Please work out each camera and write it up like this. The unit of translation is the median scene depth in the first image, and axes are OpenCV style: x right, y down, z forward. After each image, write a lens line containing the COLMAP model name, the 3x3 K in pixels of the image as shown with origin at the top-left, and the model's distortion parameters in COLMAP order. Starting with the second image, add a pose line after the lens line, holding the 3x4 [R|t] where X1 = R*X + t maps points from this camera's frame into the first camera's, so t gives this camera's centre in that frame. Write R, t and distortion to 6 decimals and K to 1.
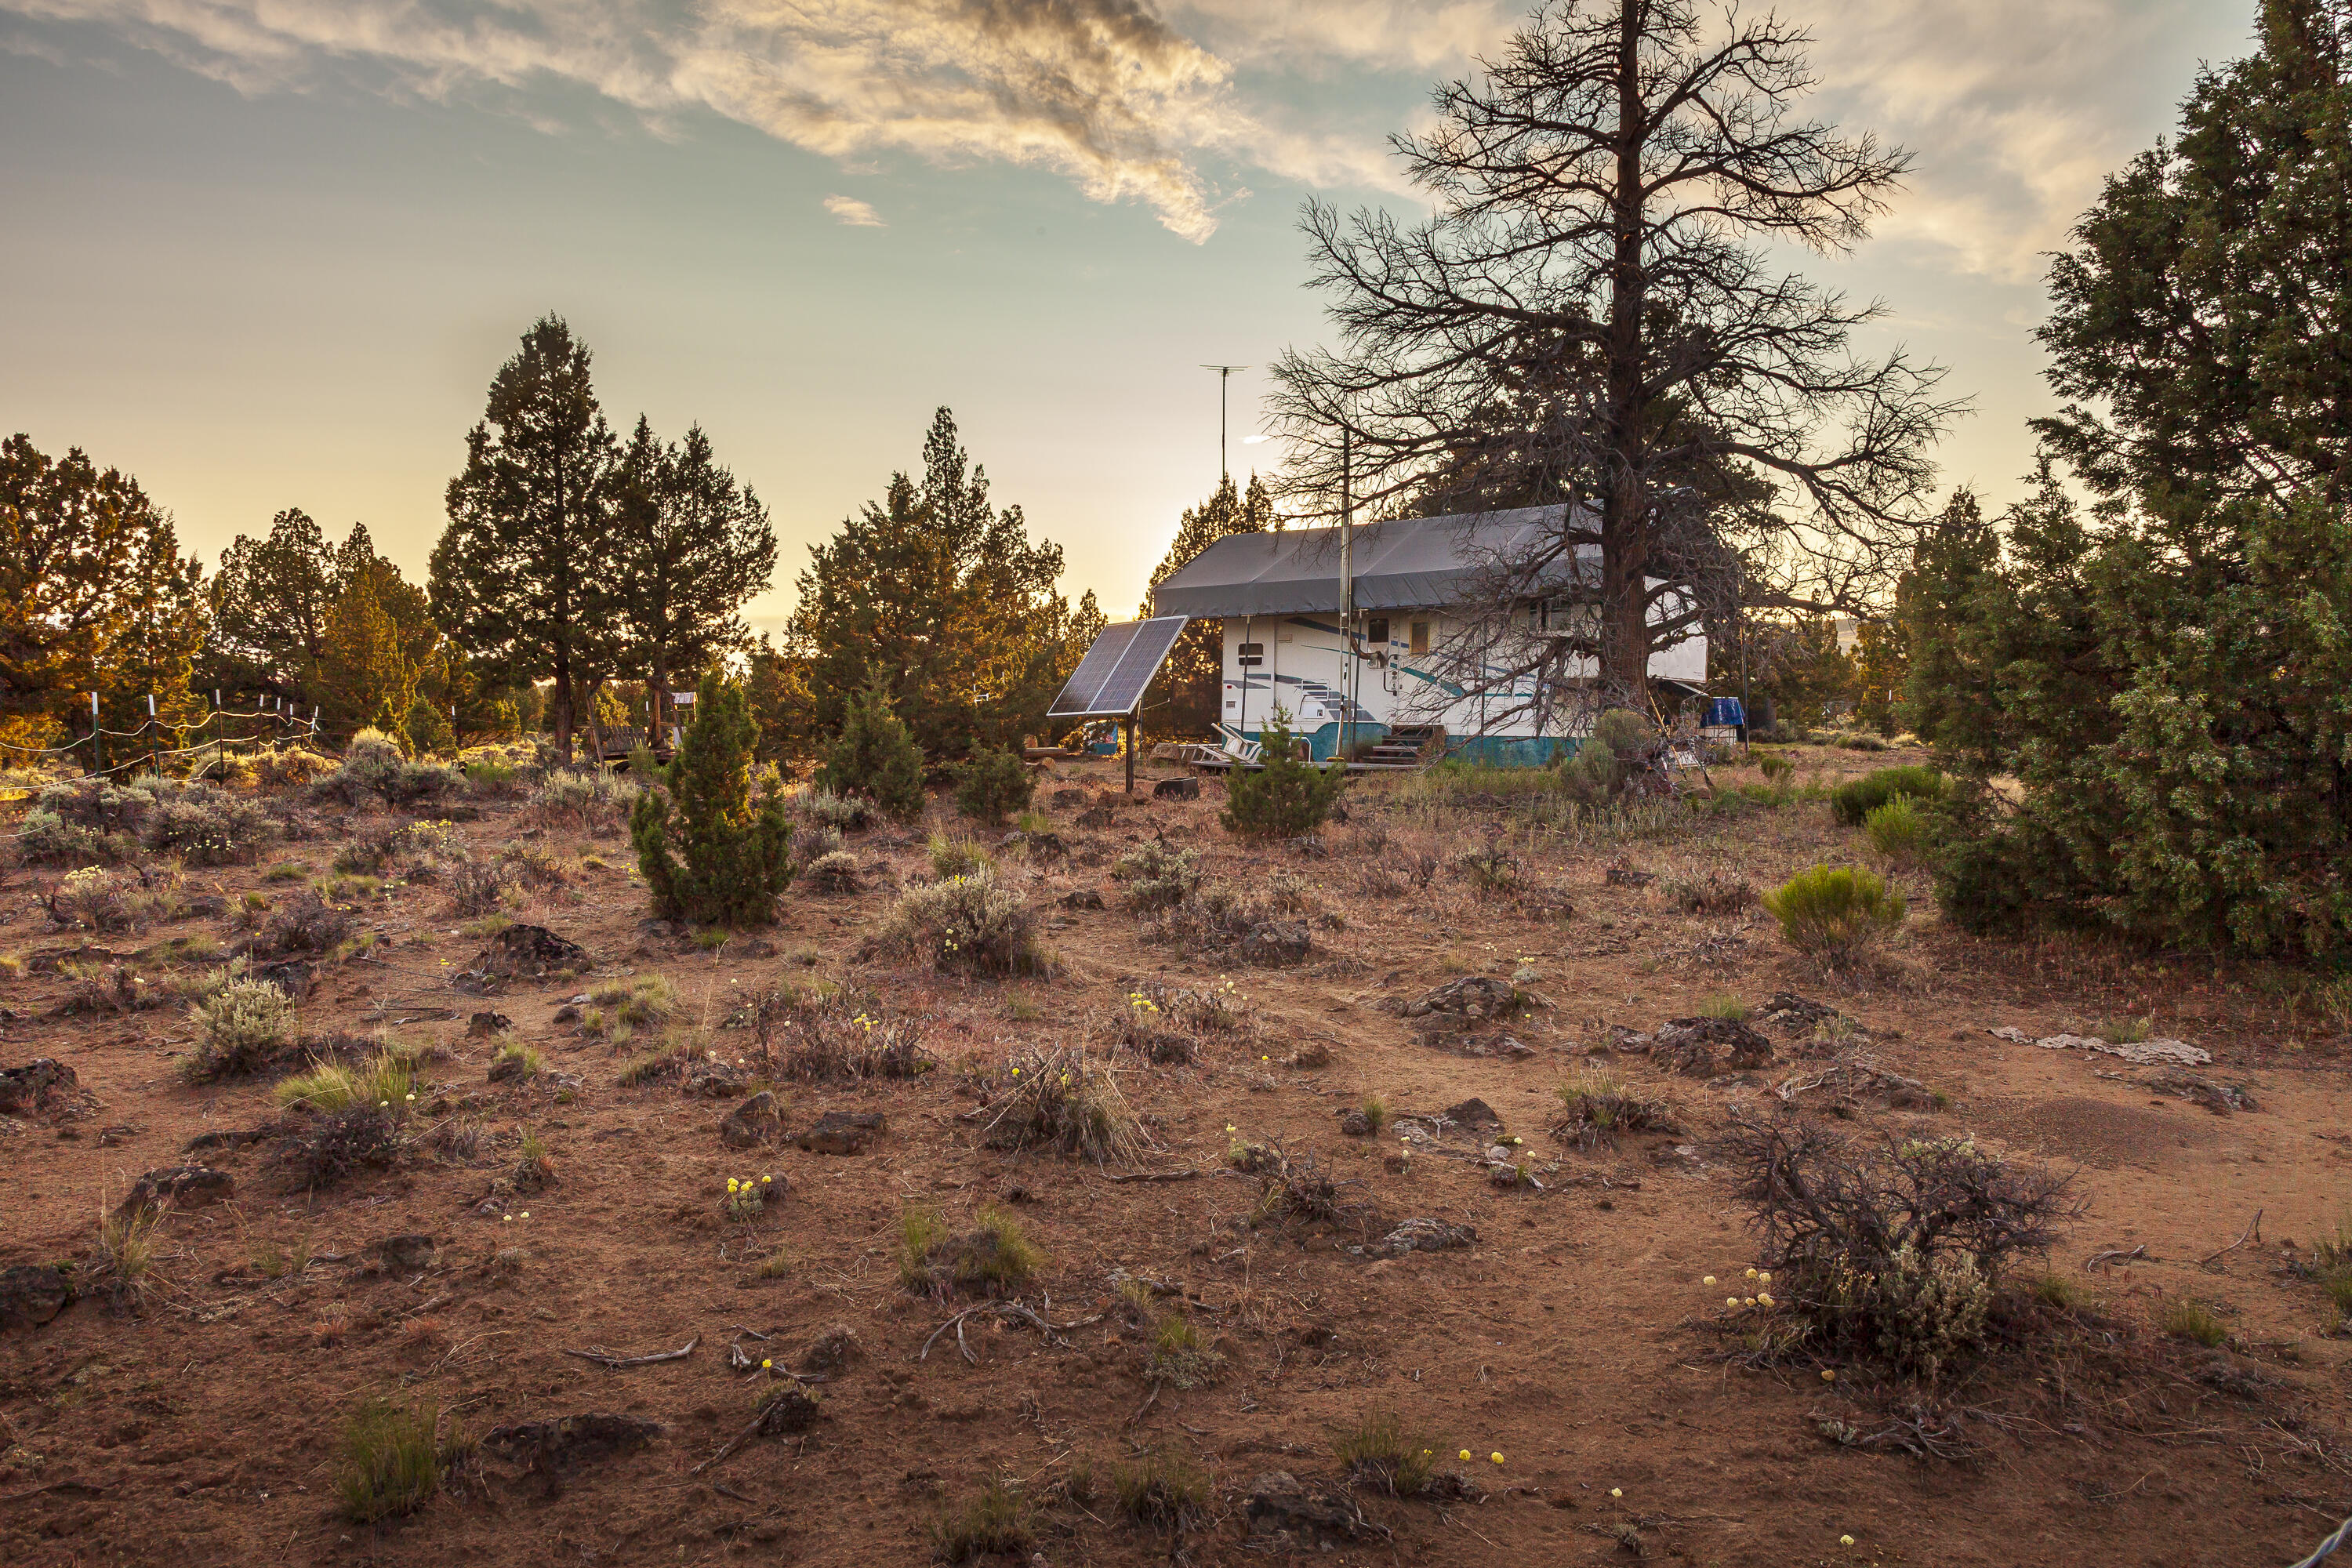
lens RADIAL K [[1615.2, 0, 1176.0], [0, 1615.2, 784.0], [0, 0, 1]] dist [0.039770, -0.000037]
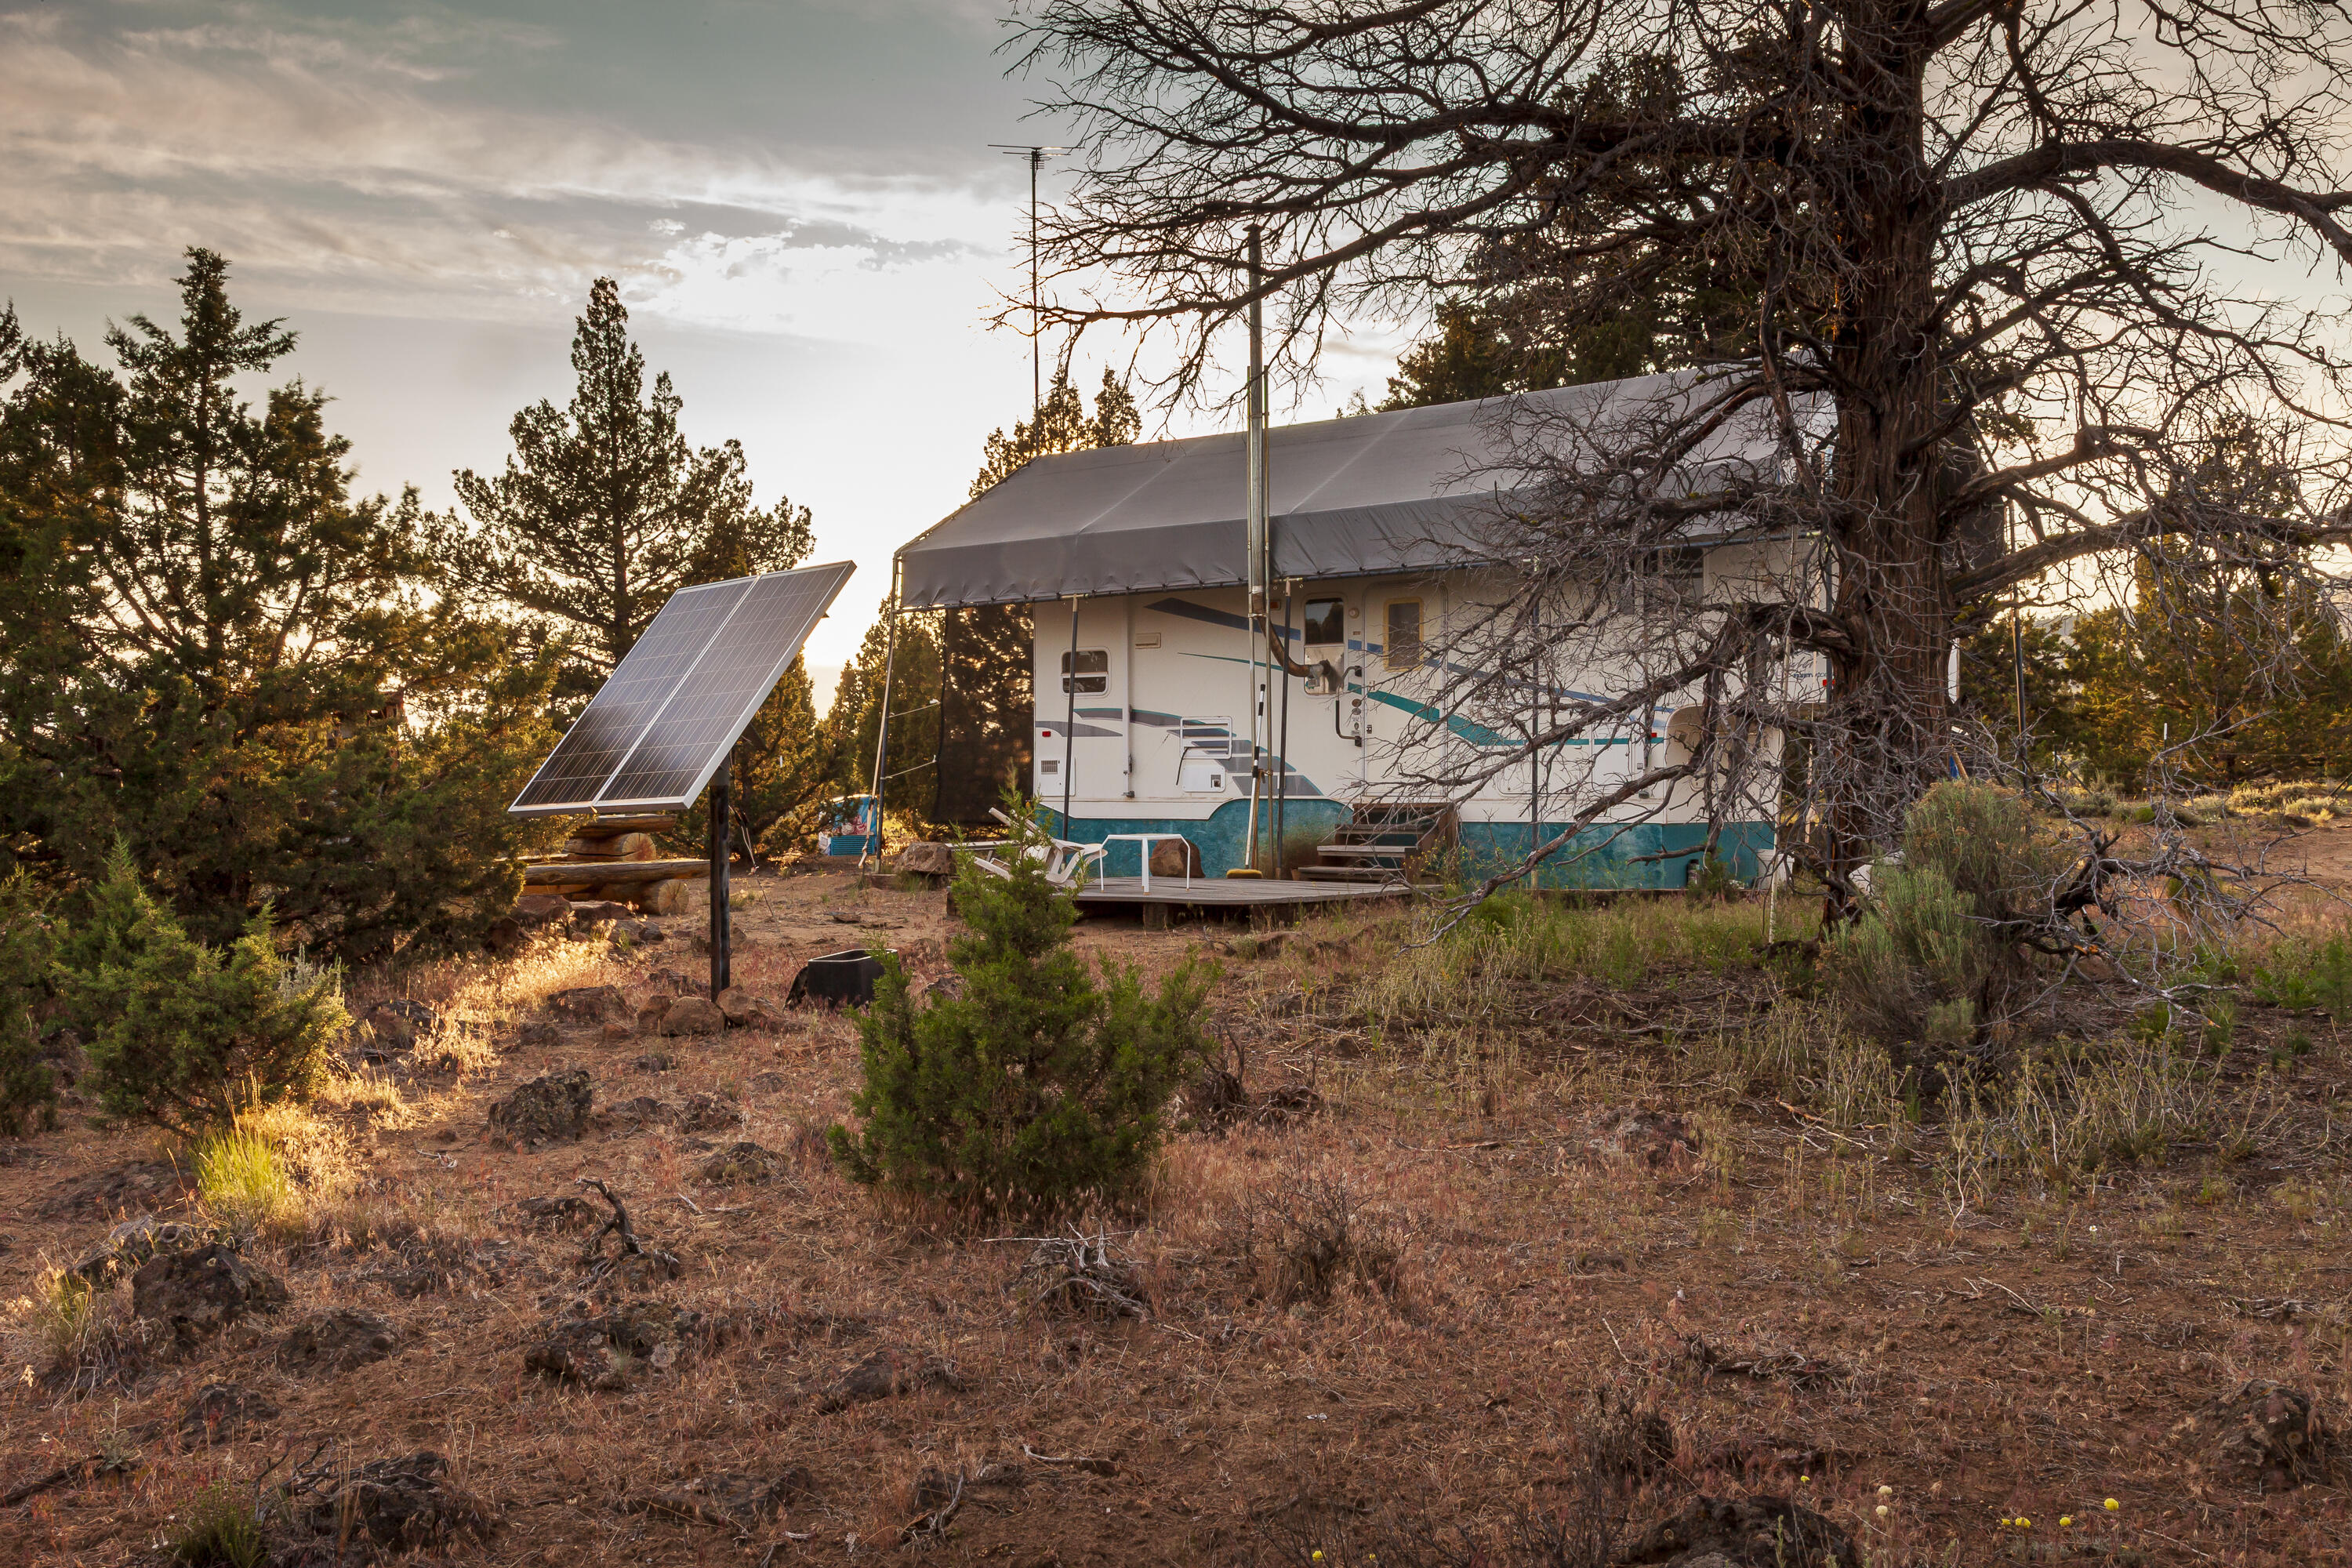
lens RADIAL K [[2177.8, 0, 1176.0], [0, 2177.8, 784.0], [0, 0, 1]] dist [0.041895, -0.022162]
pose [[0.998508, -0.016628, 0.052004, 0.039456], [0.018516, 0.999178, -0.036052, -0.017903], [-0.051362, 0.036962, 0.997996, 0.298267]]
